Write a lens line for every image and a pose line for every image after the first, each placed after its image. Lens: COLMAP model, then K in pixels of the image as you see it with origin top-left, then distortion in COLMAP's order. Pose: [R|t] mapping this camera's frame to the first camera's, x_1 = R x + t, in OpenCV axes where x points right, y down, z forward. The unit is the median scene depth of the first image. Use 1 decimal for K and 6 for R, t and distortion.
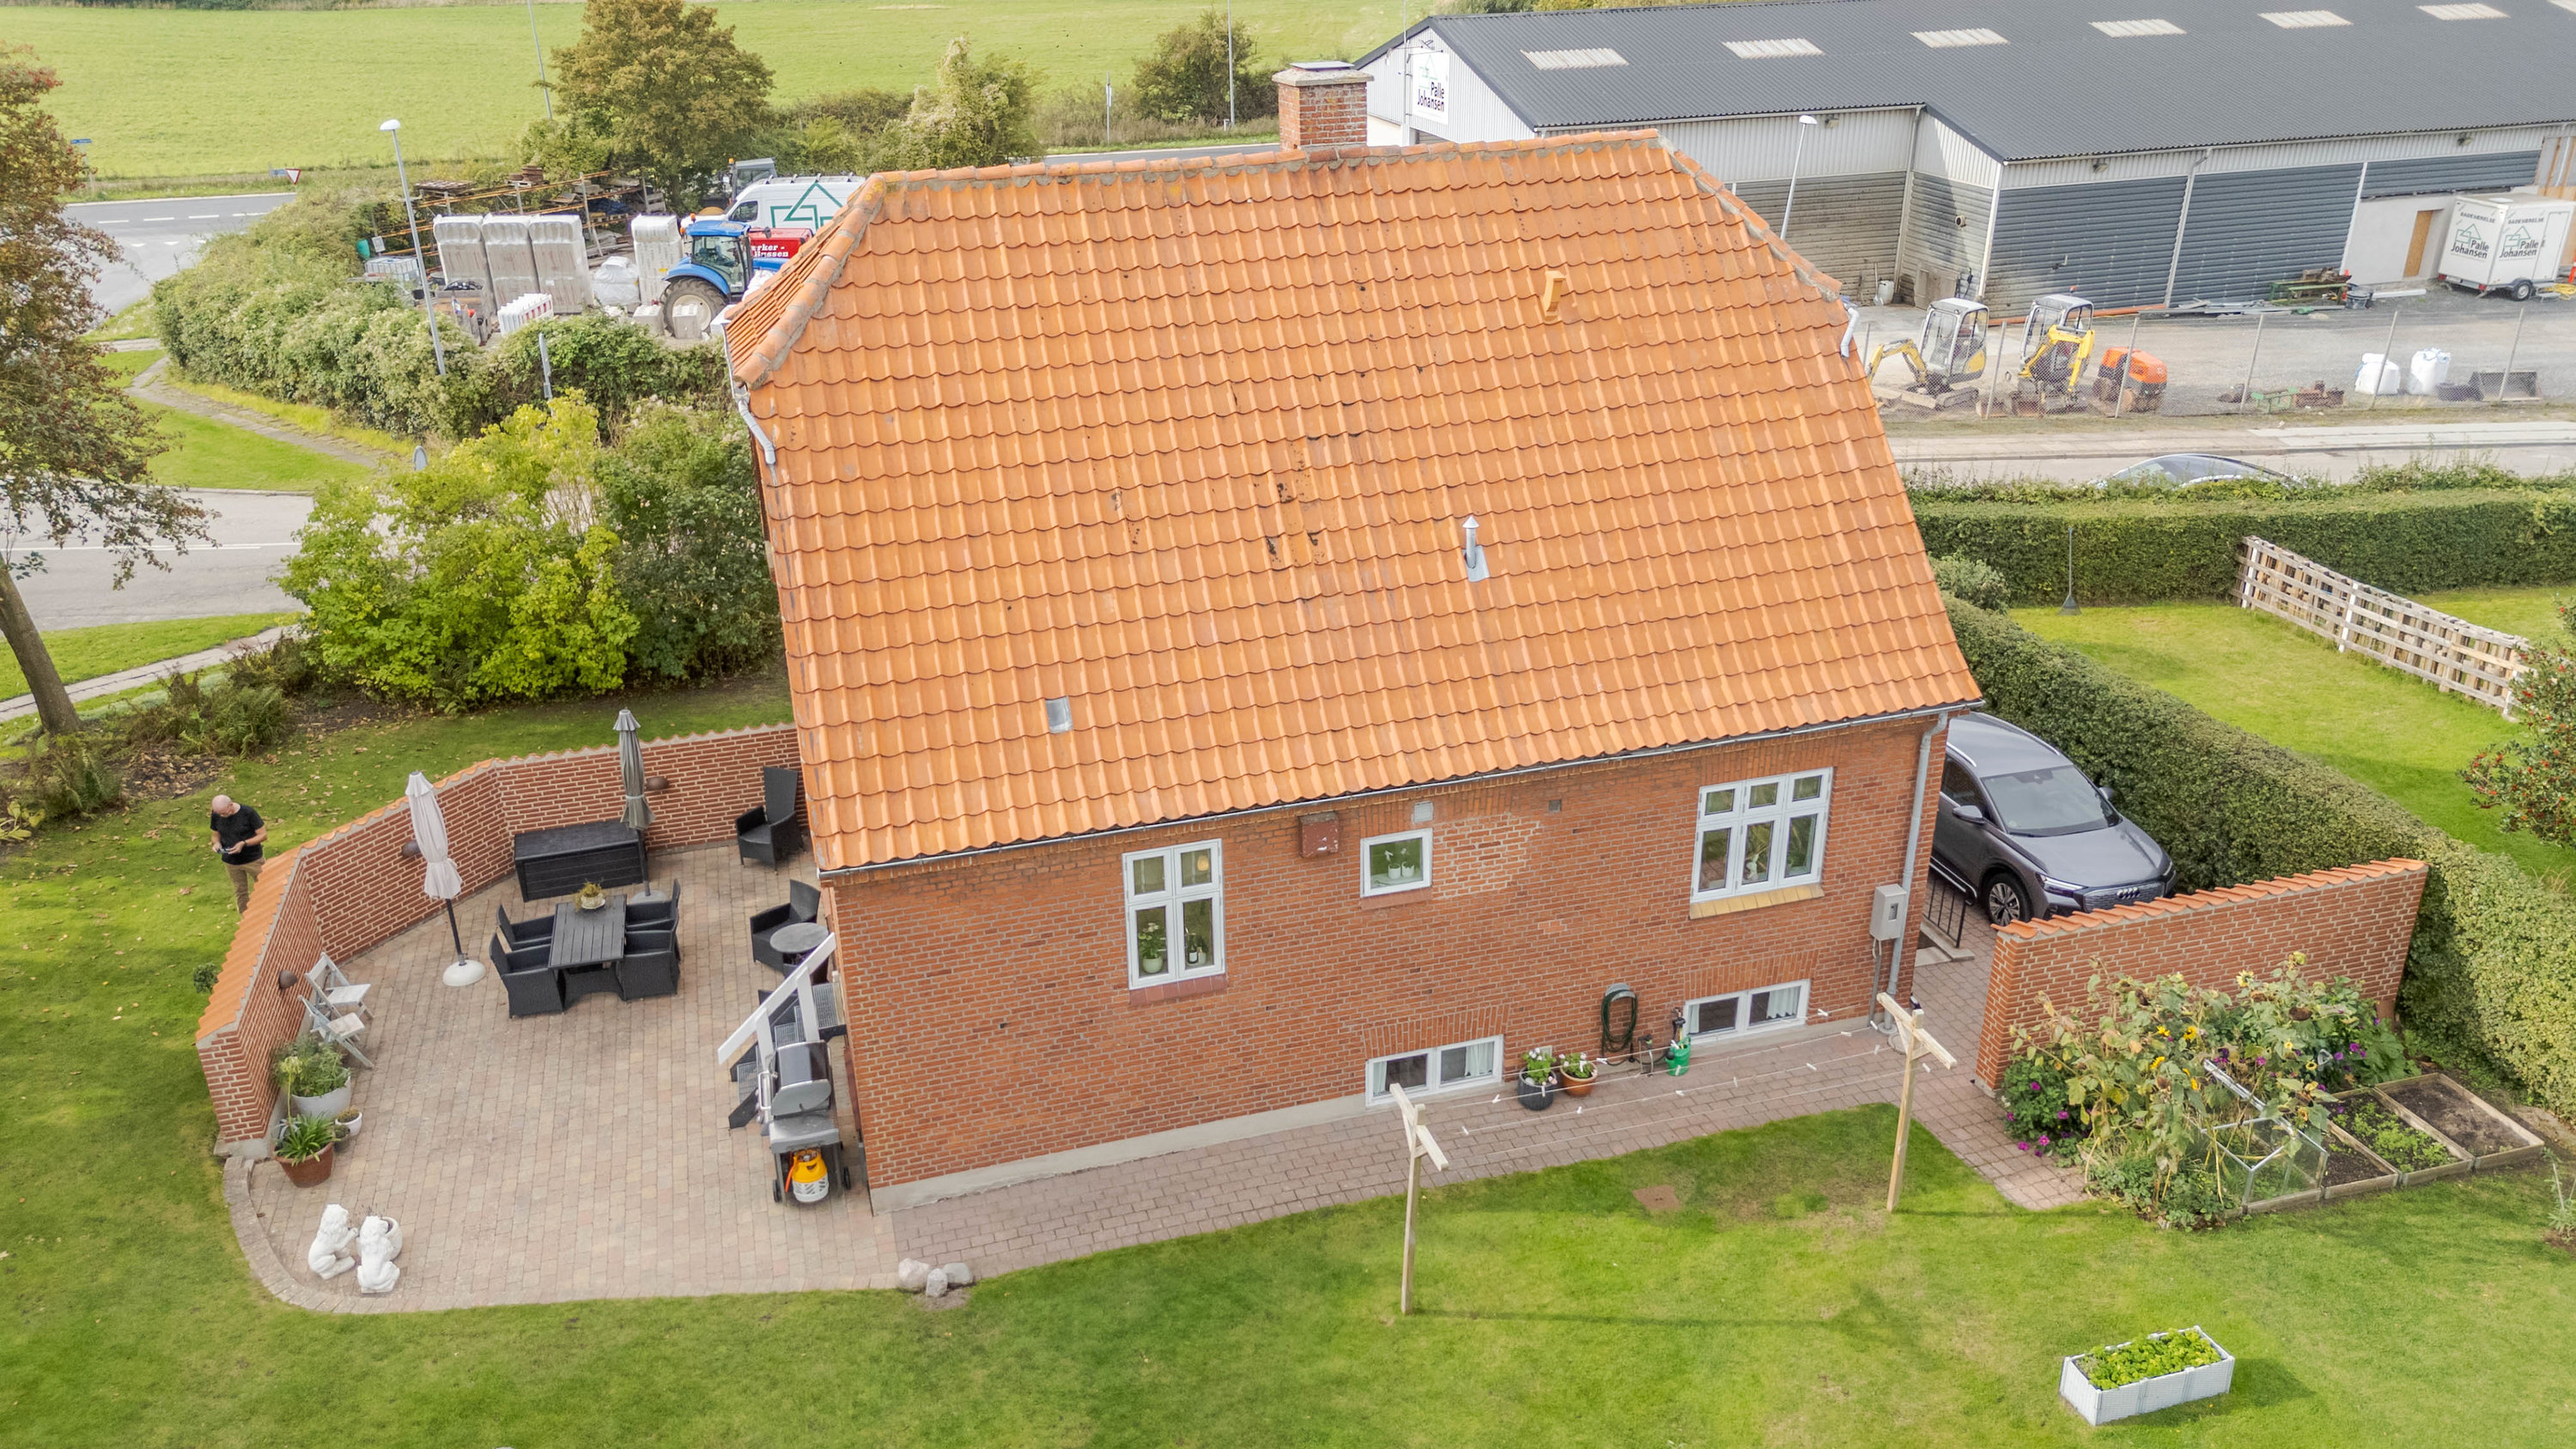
lens RADIAL K [[1888.4, 0, 1288.0], [0, 1888.4, 724.5], [0, 0, 1]] dist [0.103291, -0.111145]
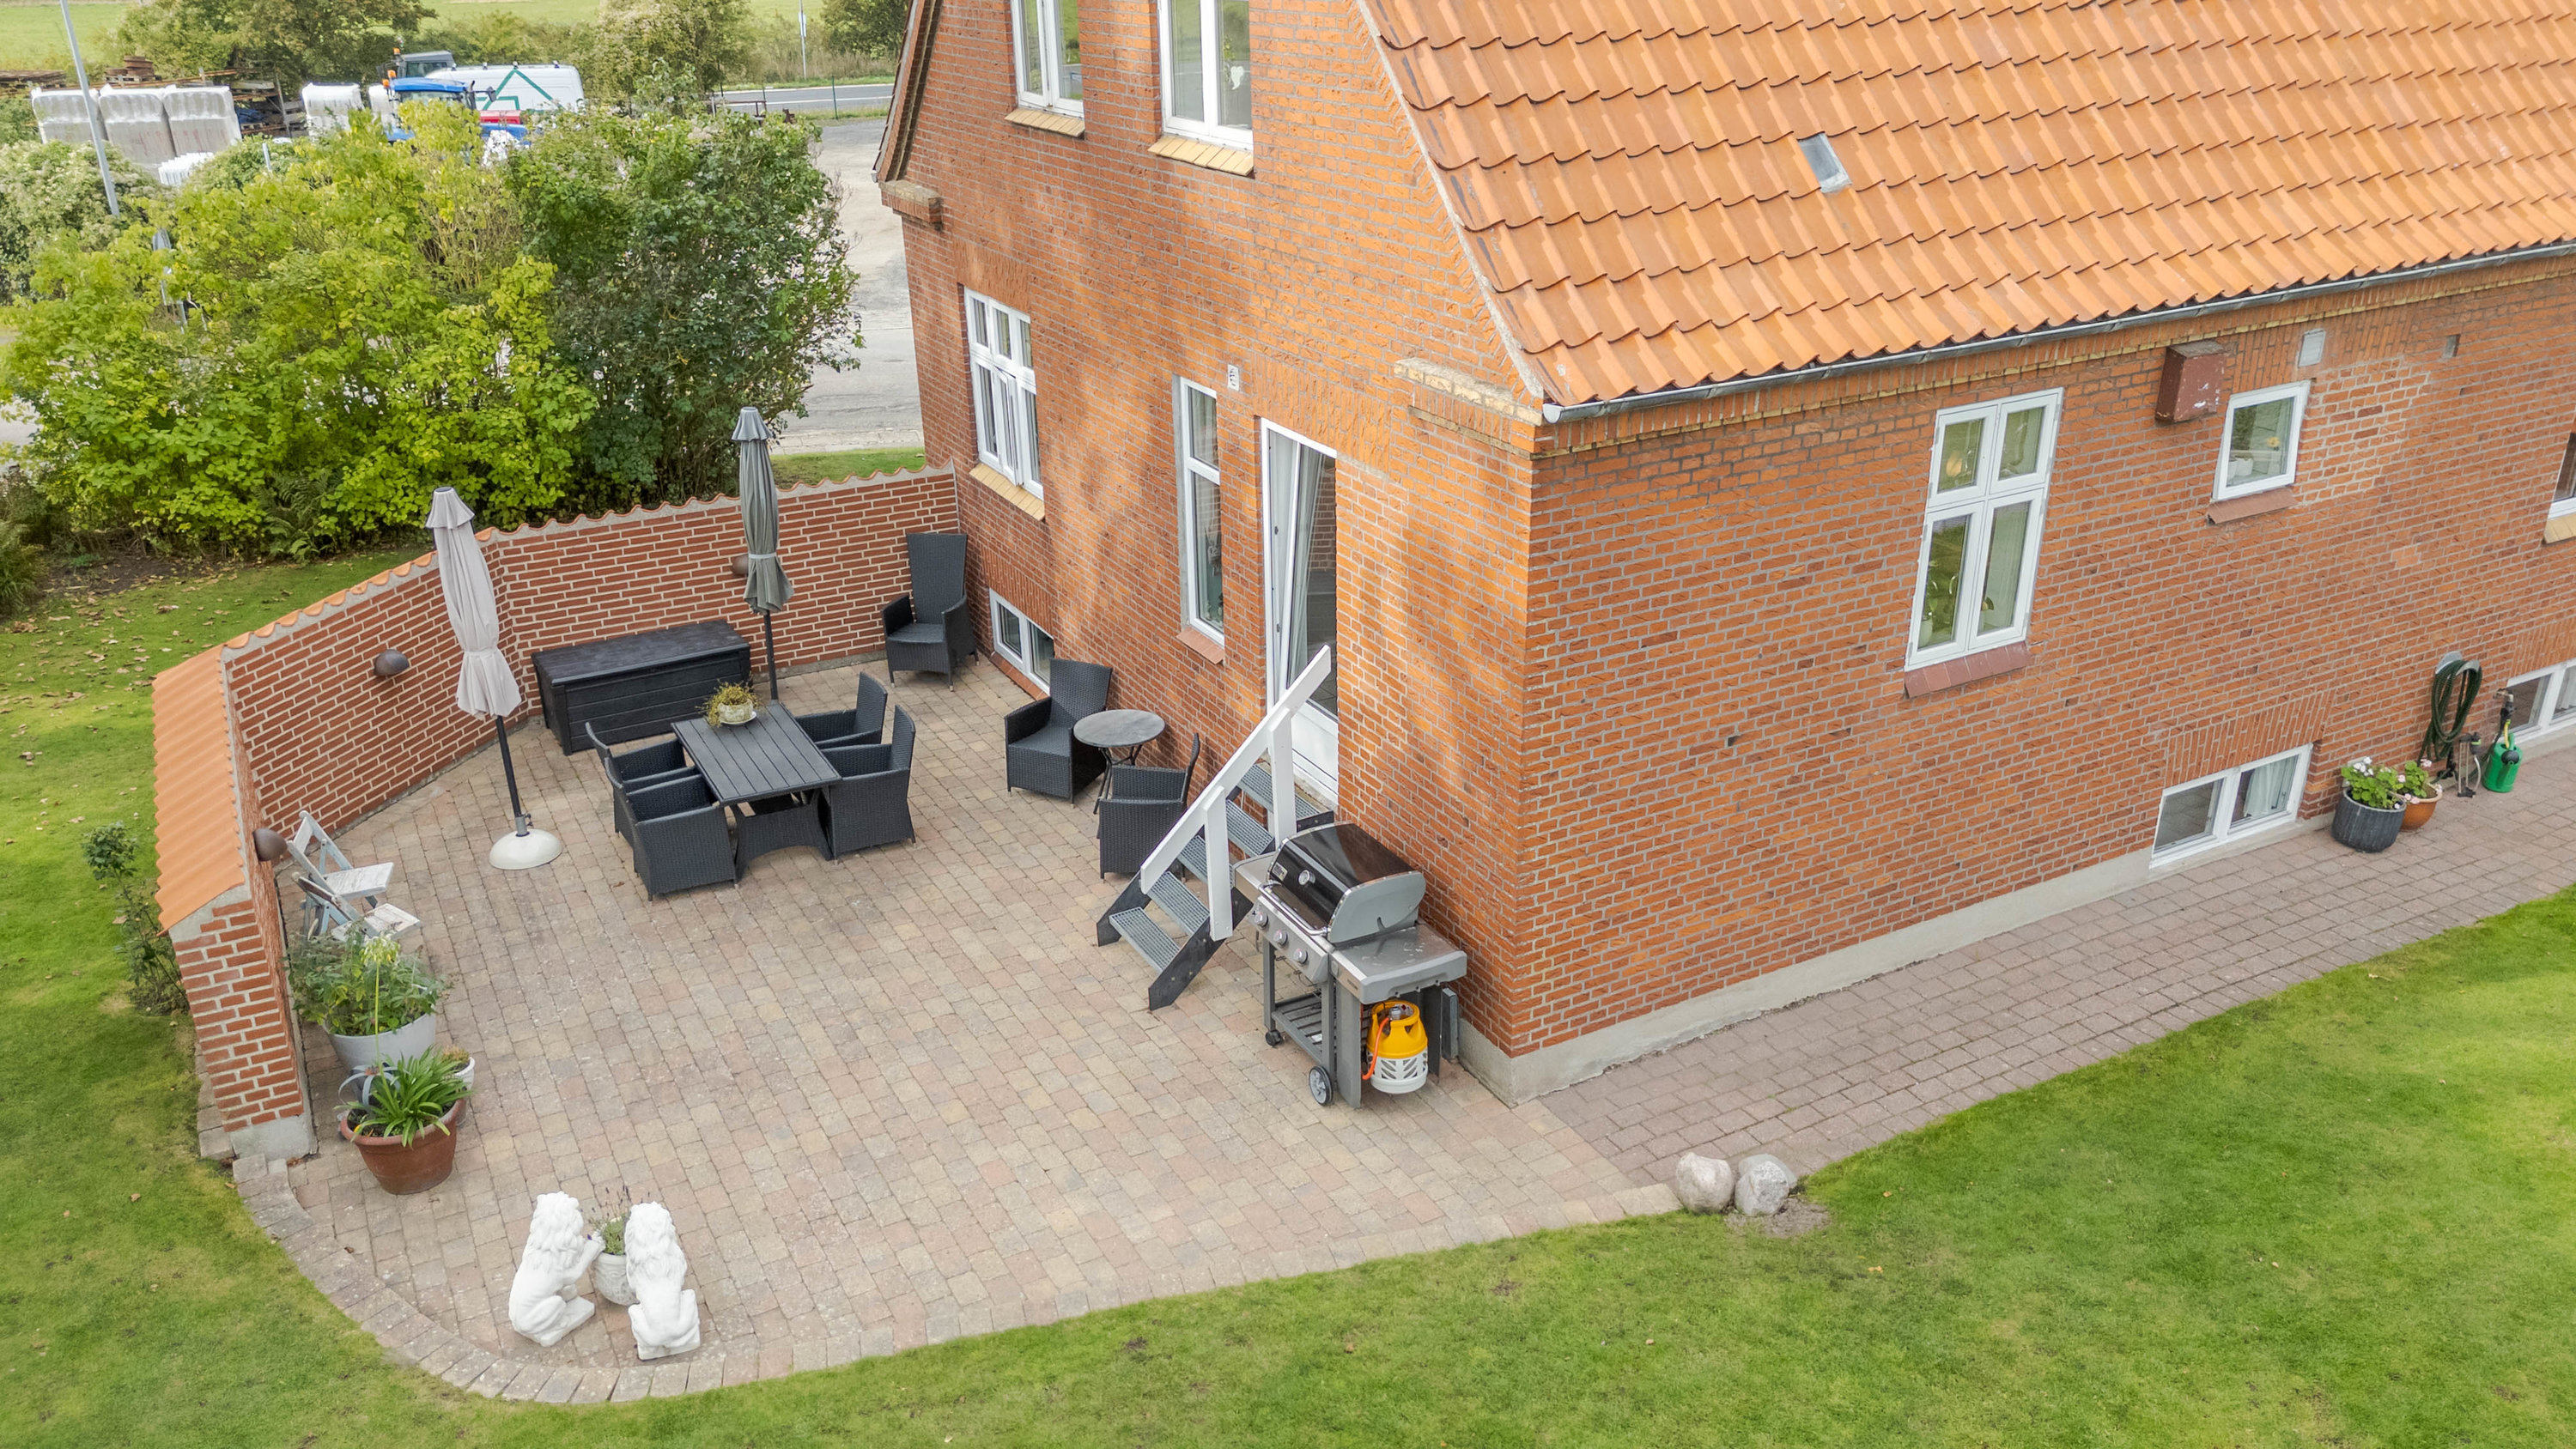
lens RADIAL K [[1888.4, 0, 1288.0], [0, 1888.4, 724.5], [0, 0, 1]] dist [0.103291, -0.111145]
pose [[0.977400, -0.082936, 0.194448, -0.357588], [0.087429, 0.996063, -0.014623, 0.138145], [-0.192470, 0.031293, 0.980804, 0.430015]]
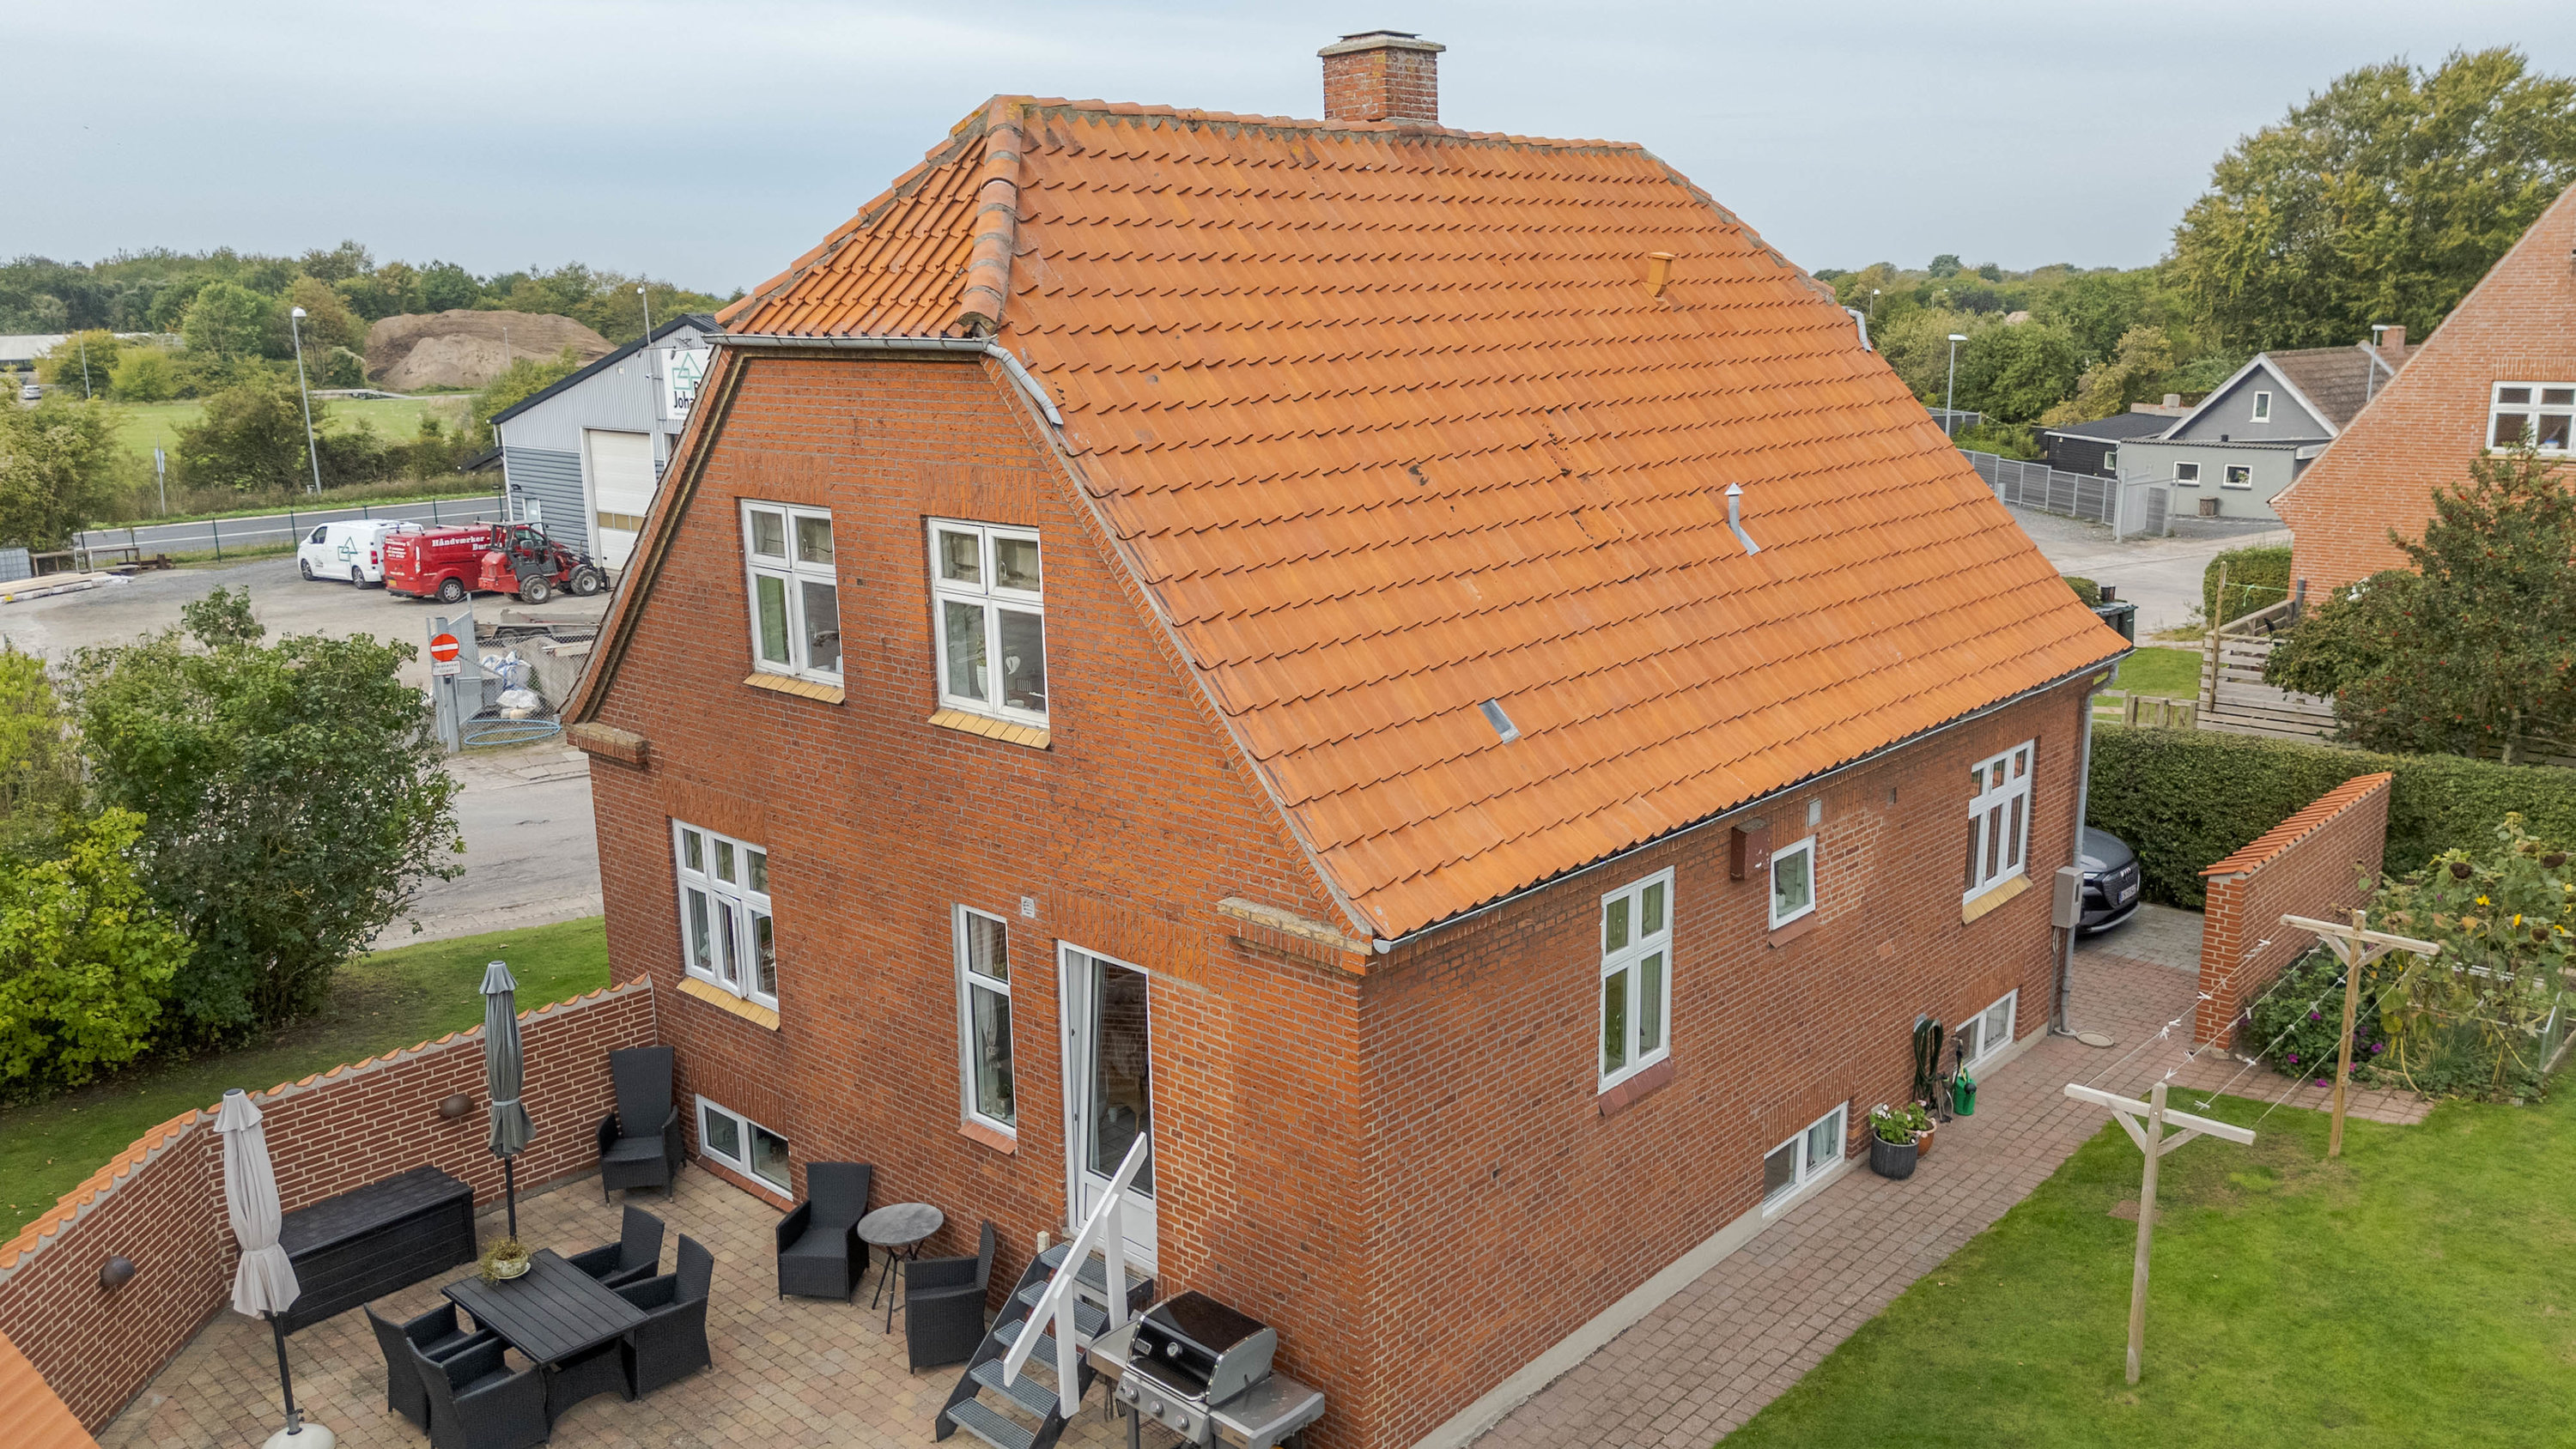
lens RADIAL K [[1899.8, 0, 1274.9], [0, 1899.8, 733.5], [0, 0, 1]] dist [0.106084, -0.144675]
pose [[0.862485, -0.114216, 0.493026, -0.505173], [0.212955, 0.965660, -0.148830, 0.081988], [-0.459097, 0.233356, 0.857190, 0.360527]]
